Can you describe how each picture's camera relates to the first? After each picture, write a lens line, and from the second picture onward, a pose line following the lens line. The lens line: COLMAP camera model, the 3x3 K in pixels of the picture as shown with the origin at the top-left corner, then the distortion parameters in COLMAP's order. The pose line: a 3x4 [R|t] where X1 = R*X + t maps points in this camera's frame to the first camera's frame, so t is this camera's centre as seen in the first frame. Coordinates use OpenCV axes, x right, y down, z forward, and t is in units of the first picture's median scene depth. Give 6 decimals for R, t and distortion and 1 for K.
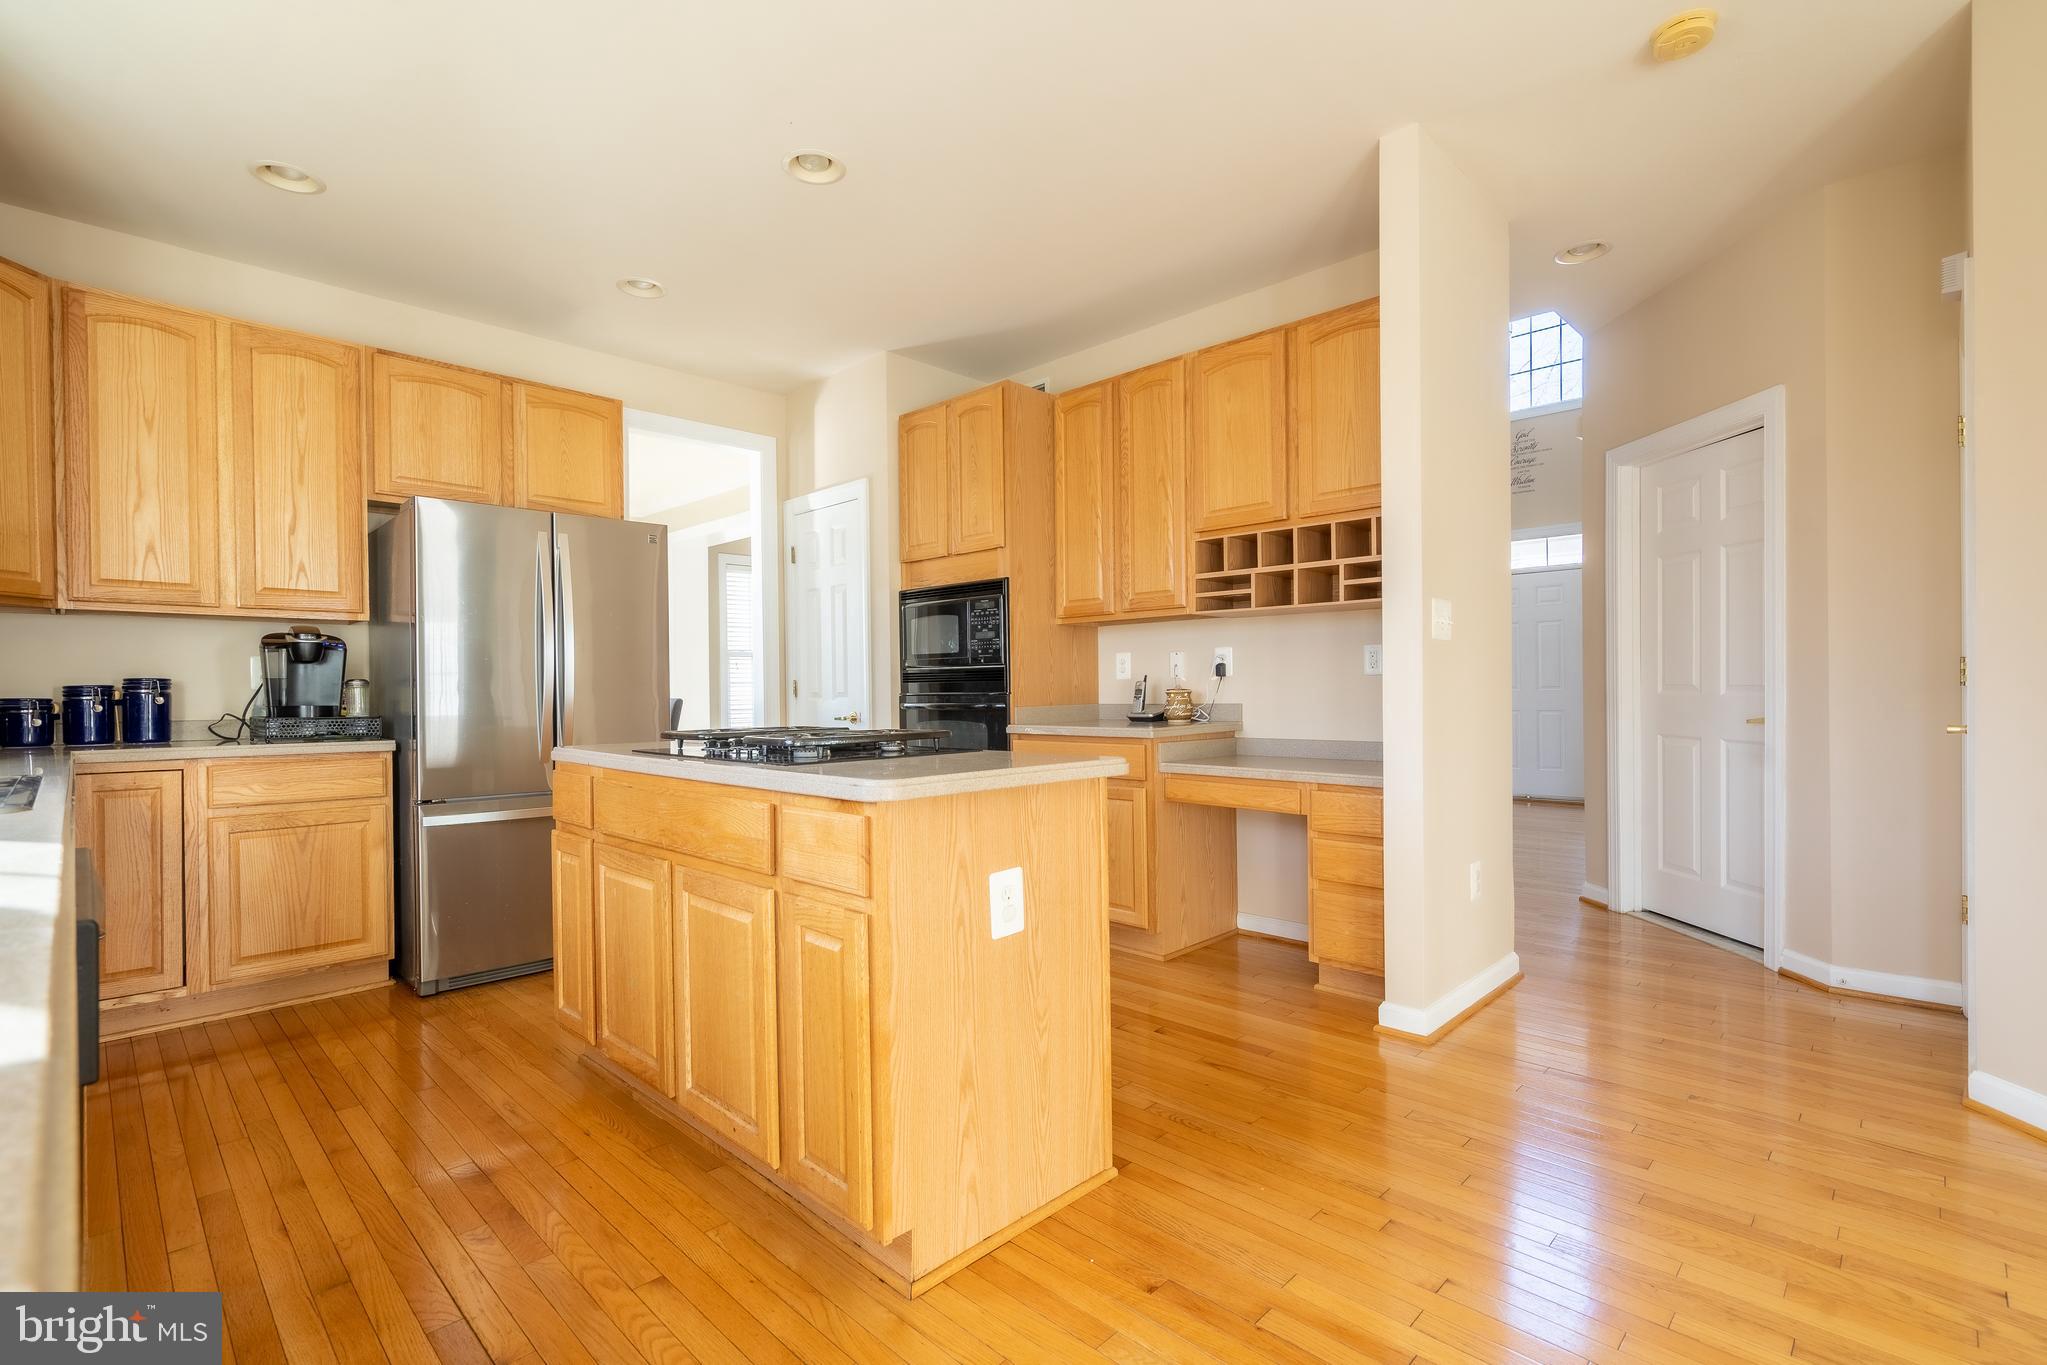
lens RADIAL K [[931.7, 0, 1023.5], [0, 931.7, 682.5], [0, 0, 1]] dist [-0.002835, 0.001157]
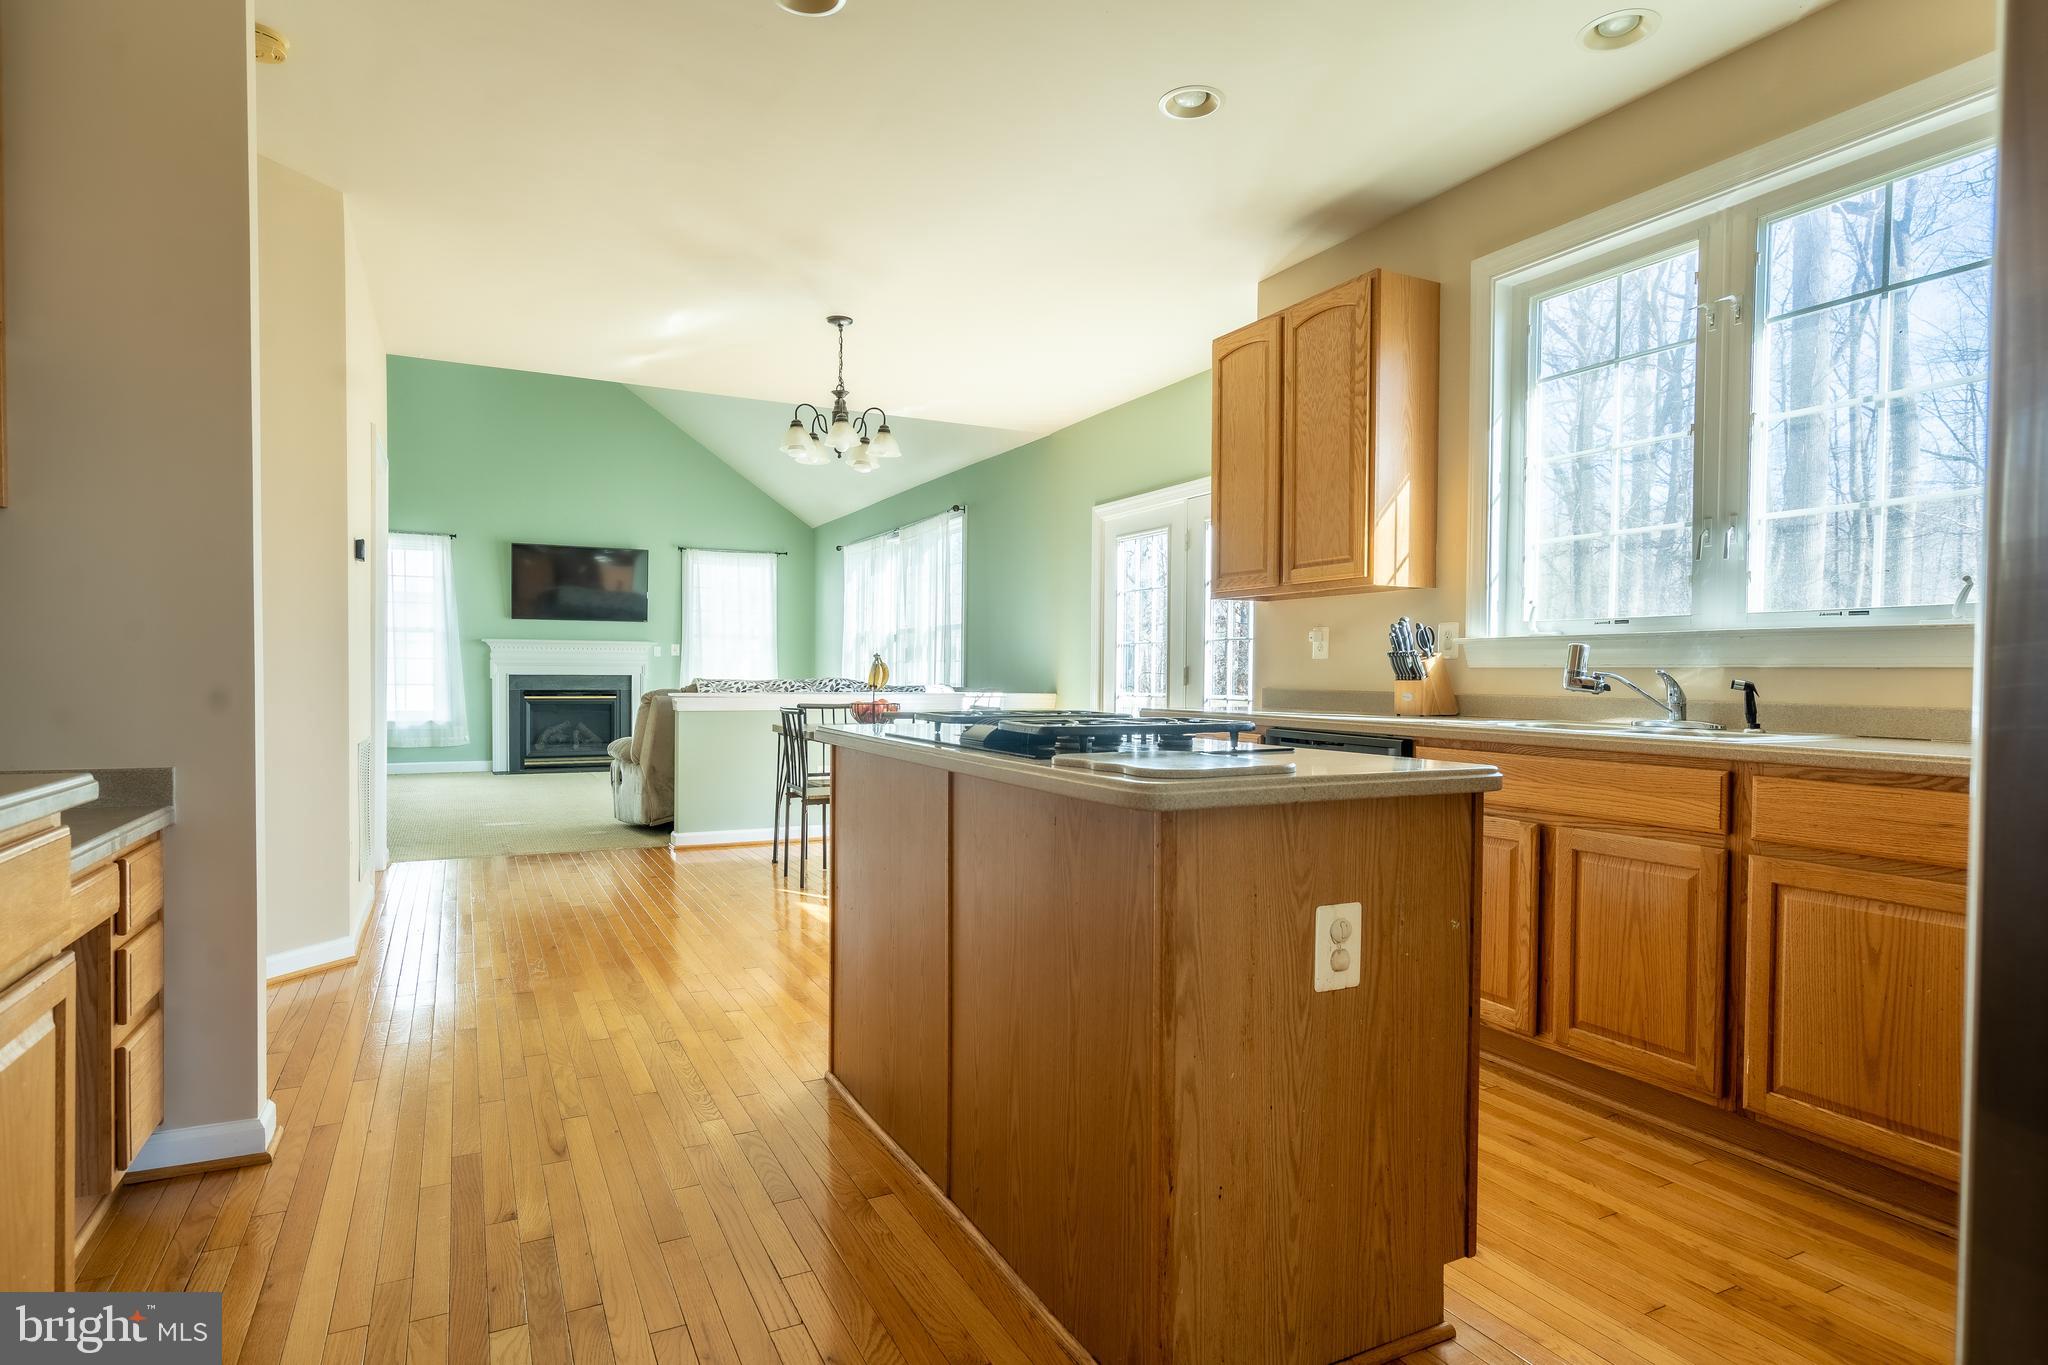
lens RADIAL K [[1081.4, 0, 1024.0], [0, 1081.4, 682.5], [0, 0, 1]] dist [-0.000542, -0.000070]
pose [[-0.950082, 0.001265, 0.311999, -0.320304], [0.000827, 0.999998, -0.001537, 0.015359], [-0.312000, -0.001202, -0.950081, 1.251959]]
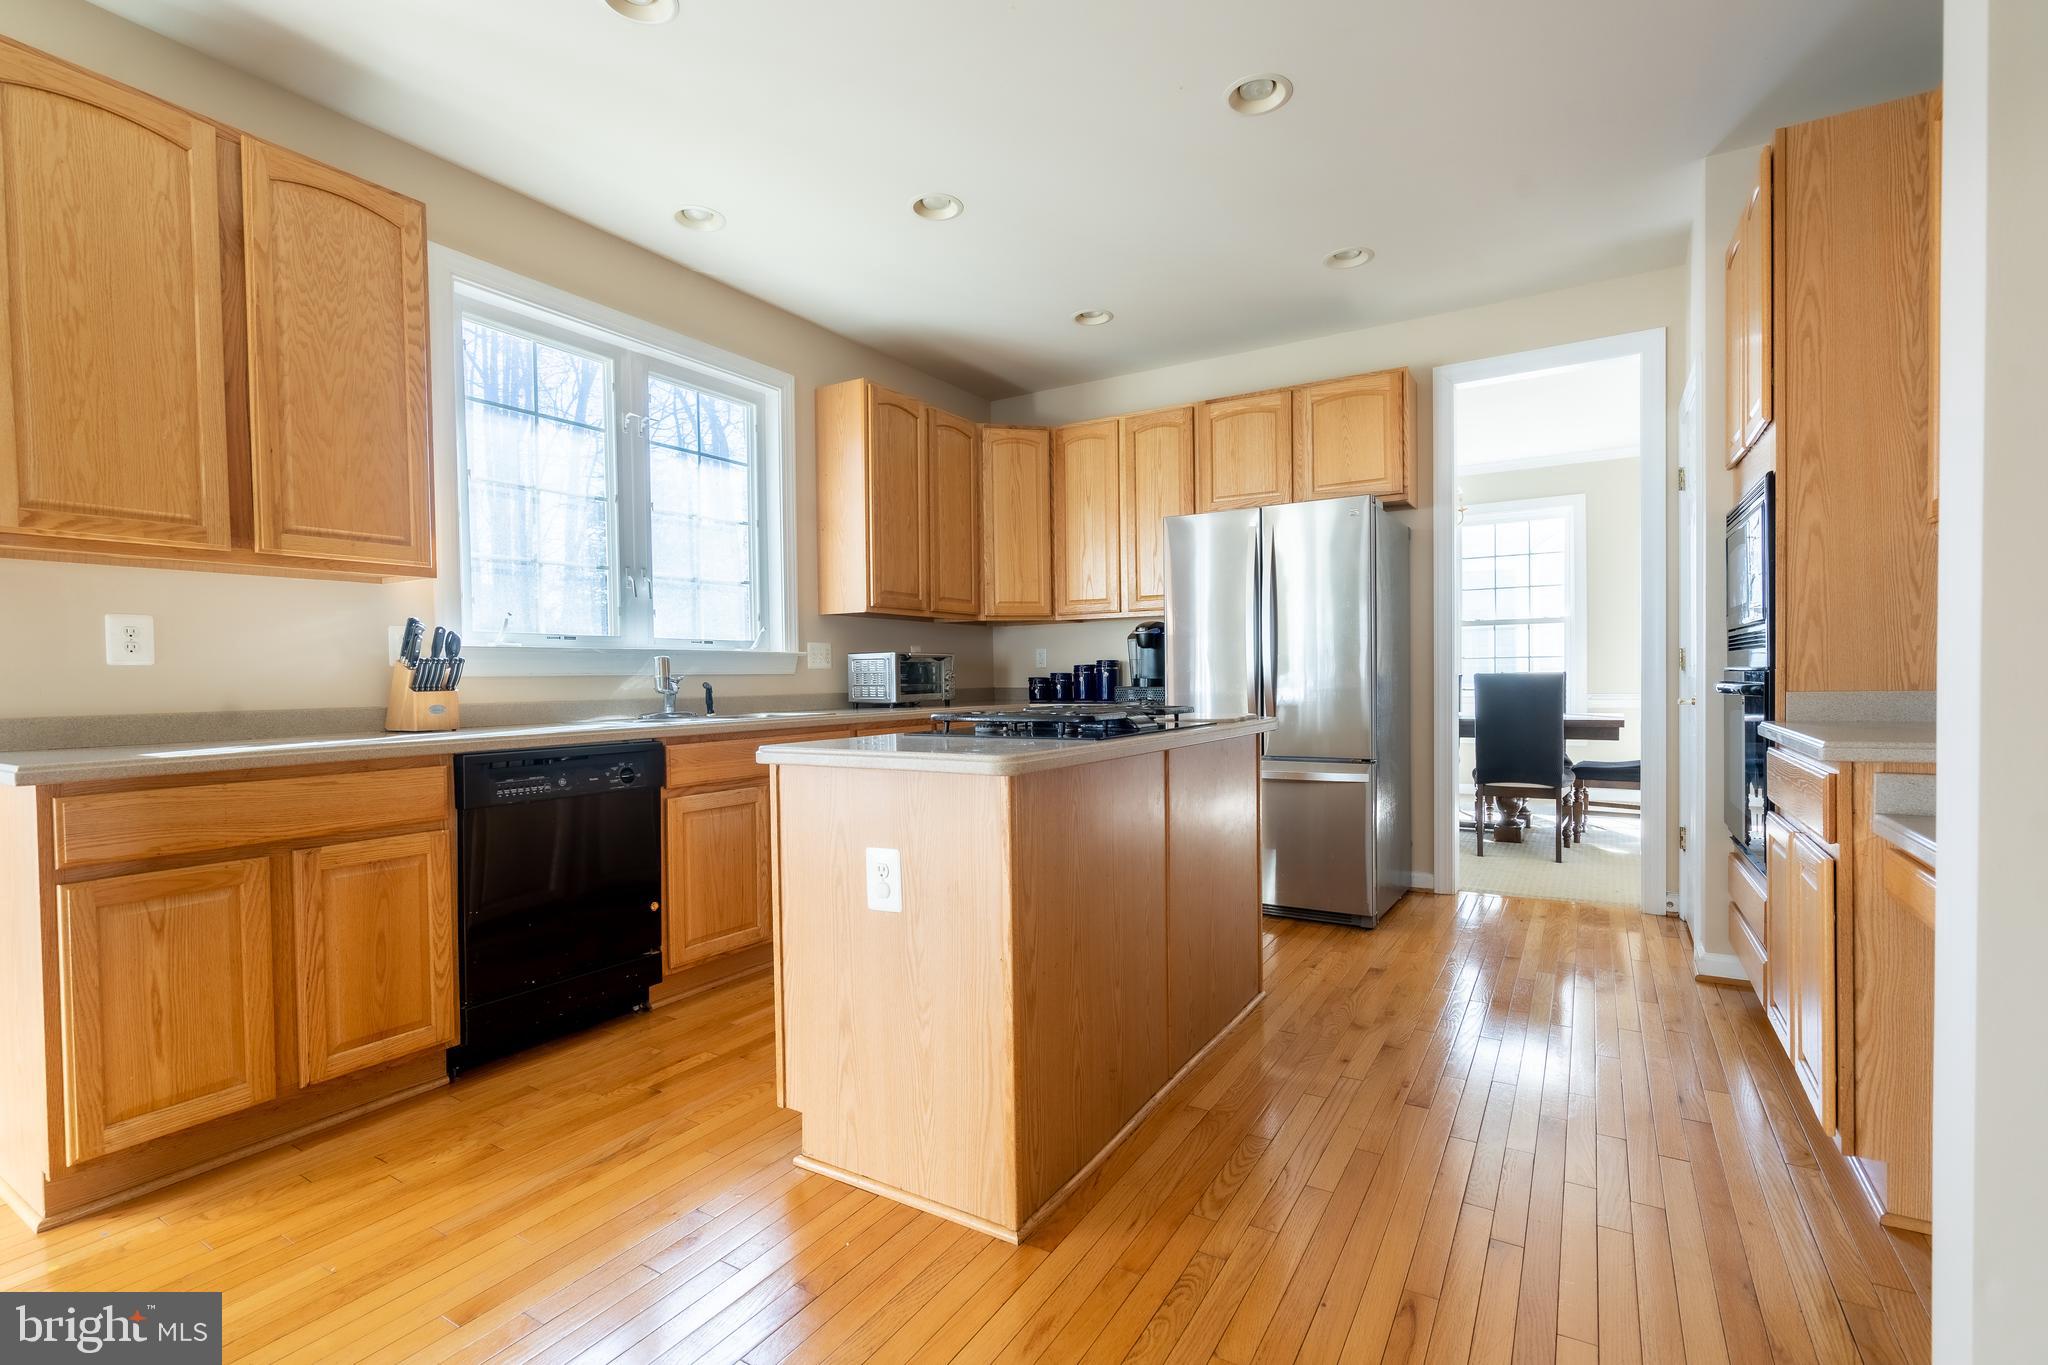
lens RADIAL K [[932.2, 0, 1024.0], [0, 932.2, 682.5], [0, 0, 1]] dist [-0.002835, 0.001157]
pose [[0.225545, 0.014910, -0.974119, 0.517366], [0.020422, 0.999591, 0.020028, -0.001021], [0.974019, -0.024411, 0.225148, 0.463022]]
